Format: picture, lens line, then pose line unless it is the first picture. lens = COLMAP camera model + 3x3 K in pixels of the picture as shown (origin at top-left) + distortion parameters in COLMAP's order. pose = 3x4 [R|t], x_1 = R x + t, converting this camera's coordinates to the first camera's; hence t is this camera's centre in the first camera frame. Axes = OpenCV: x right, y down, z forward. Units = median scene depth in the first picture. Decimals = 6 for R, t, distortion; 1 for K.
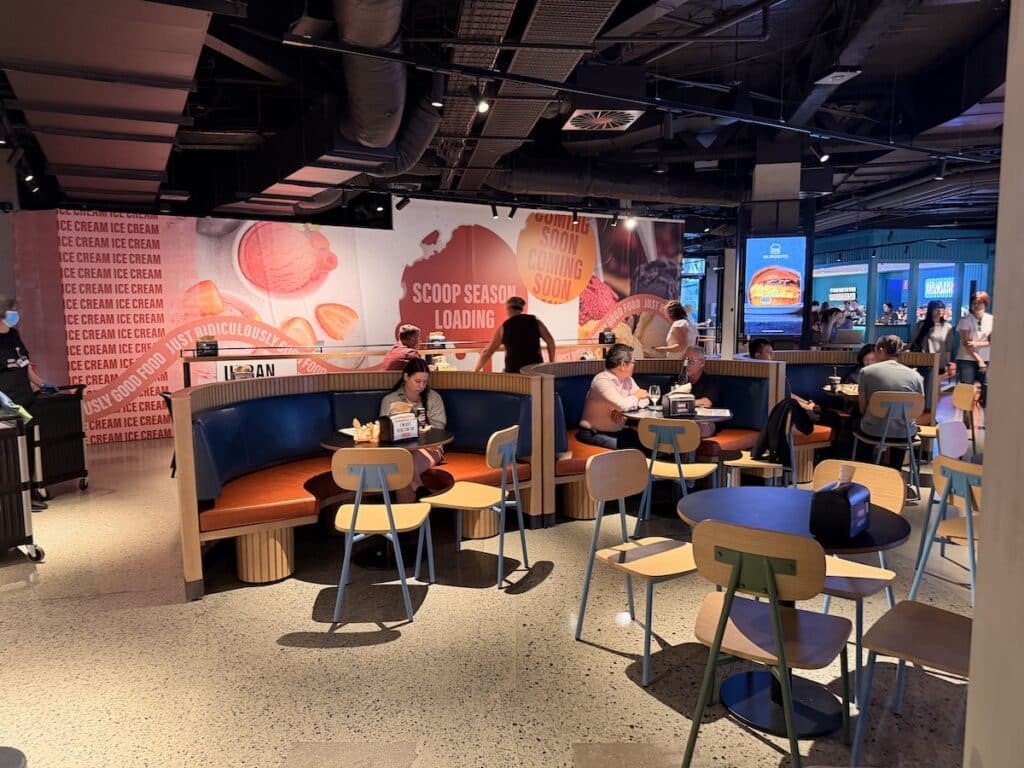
lens RADIAL K [[721.7, 0, 511.4], [0, 721.7, 388.4], [0, 0, 1]] dist [0.031004, -0.008669]
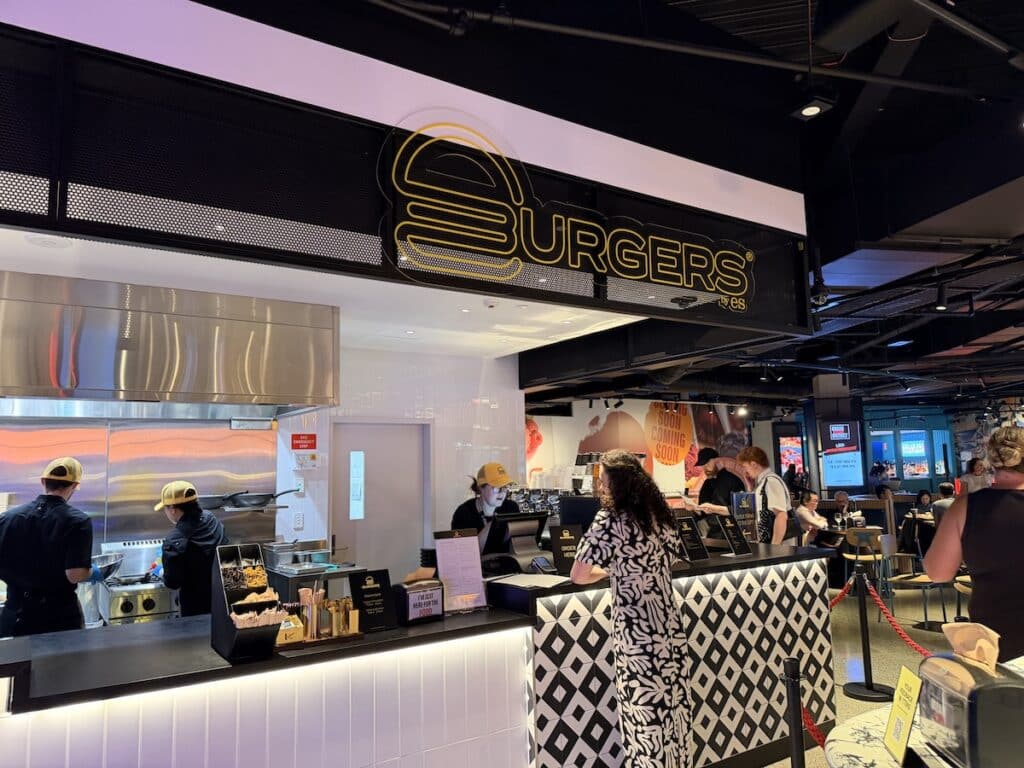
lens RADIAL K [[721.7, 0, 512.4], [0, 721.7, 385.4], [0, 0, 1]] dist [0.031004, -0.008669]
pose [[0.997002, -0.007005, 0.077060, -0.353995], [0.023626, 0.975895, -0.216957, 0.027962], [-0.073682, 0.218127, 0.973135, -0.370753]]
